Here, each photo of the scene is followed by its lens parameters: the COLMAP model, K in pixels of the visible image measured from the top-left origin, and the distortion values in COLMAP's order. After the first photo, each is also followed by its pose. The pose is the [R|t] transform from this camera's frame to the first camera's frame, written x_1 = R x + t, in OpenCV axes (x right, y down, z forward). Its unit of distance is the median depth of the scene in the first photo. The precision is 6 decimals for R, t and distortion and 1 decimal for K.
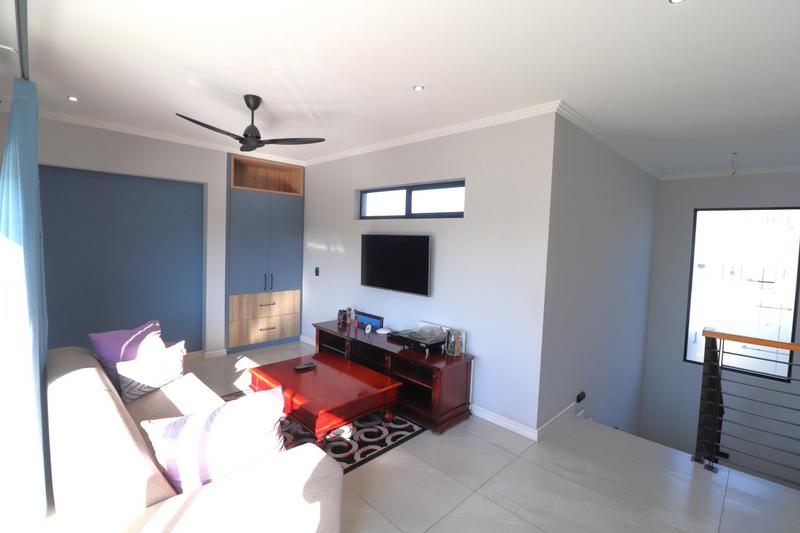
lens RADIAL K [[368.7, 0, 400.8], [0, 368.7, 256.1], [0, 0, 1]] dist [-0.000711, -0.011455]
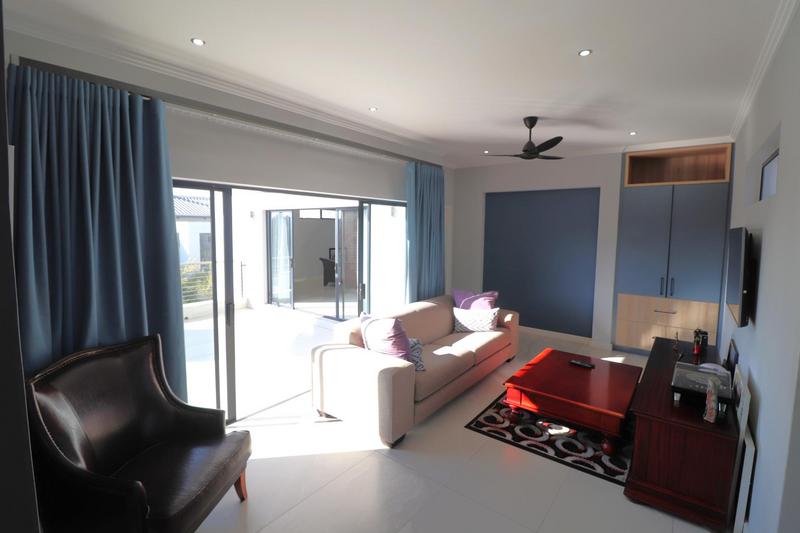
lens RADIAL K [[368.7, 0, 400.8], [0, 368.7, 256.1], [0, 0, 1]] dist [-0.000711, -0.011455]
pose [[0.115569, 0.041726, -0.992423, 0.709410], [-0.056285, 0.997787, 0.035398, 0.004298], [0.991704, 0.051768, 0.117662, 0.420353]]
